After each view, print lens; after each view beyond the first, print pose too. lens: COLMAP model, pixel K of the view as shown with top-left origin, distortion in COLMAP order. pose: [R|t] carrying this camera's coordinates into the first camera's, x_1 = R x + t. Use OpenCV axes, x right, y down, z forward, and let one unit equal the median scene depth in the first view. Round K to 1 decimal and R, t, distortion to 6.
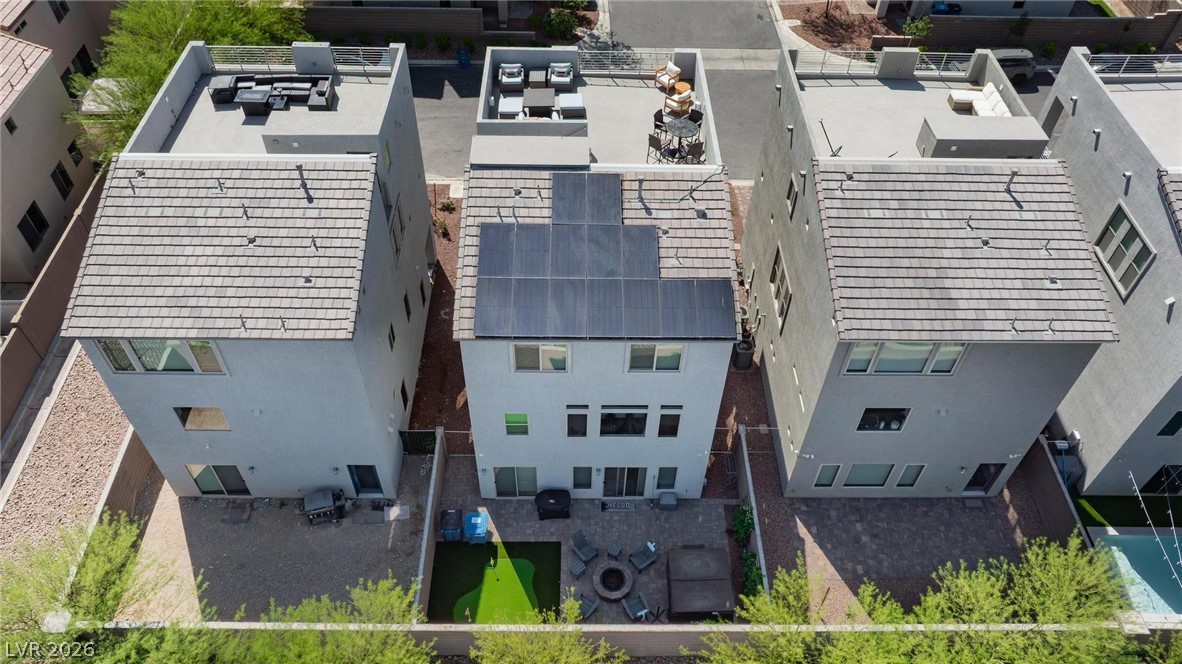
lens RADIAL K [[828.7, 0, 591.6], [0, 828.7, 326.7], [0, 0, 1]] dist [-0.038024, 0.043840]
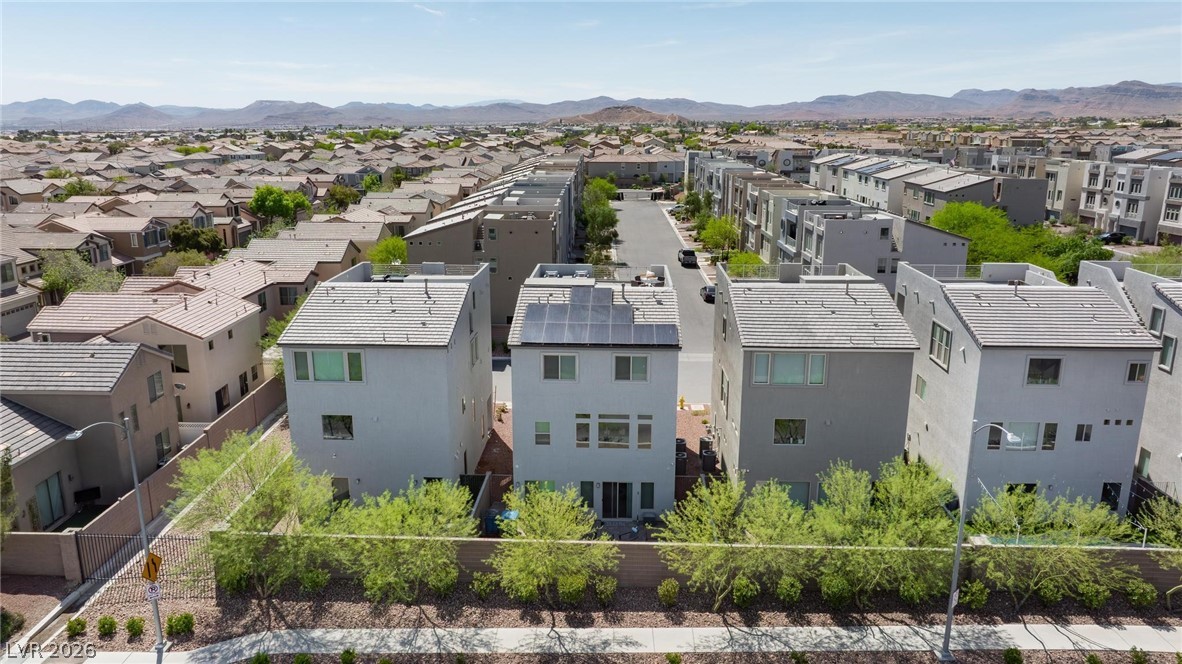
lens RADIAL K [[828.7, 0, 590.9], [0, 828.7, 340.4], [0, 0, 1]] dist [-0.038024, 0.043840]
pose [[0.998356, -0.005340, -0.057070, 0.088766], [-0.027242, 0.831811, -0.554391, 0.857406], [0.050432, 0.555034, 0.830298, -0.353990]]
